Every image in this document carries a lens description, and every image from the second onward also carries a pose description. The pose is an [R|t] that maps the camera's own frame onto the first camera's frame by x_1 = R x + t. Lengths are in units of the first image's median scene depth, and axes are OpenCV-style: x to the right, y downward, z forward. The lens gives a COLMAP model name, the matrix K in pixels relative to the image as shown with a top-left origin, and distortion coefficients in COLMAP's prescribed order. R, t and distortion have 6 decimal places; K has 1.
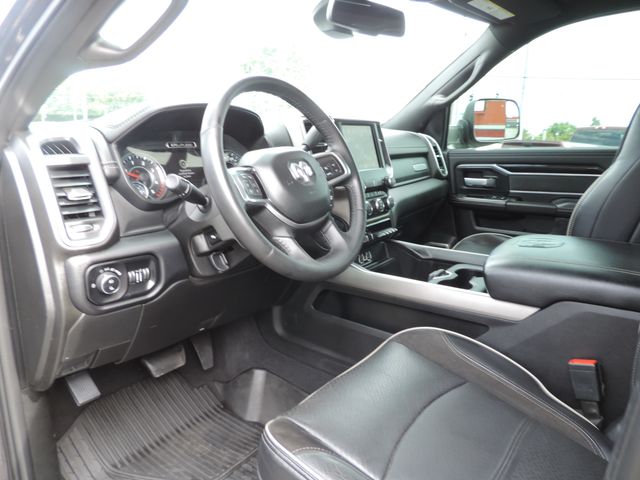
lens RADIAL K [[446.1, 0, 320.0], [0, 446.1, 240.0], [0, 0, 1]] dist [-0.017159, -0.000560]
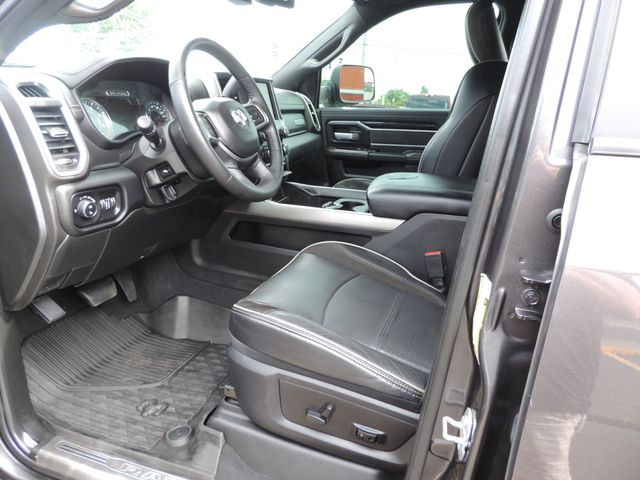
lens RADIAL K [[439.2, 0, 320.0], [0, 439.2, 240.0], [0, 0, 1]] dist [-0.044541, -0.000163]
pose [[0.948669, -0.059642, 0.310595, -0.195886], [0.031538, 0.995003, 0.094737, 0.070918], [-0.314693, -0.080079, 0.945810, -0.236759]]
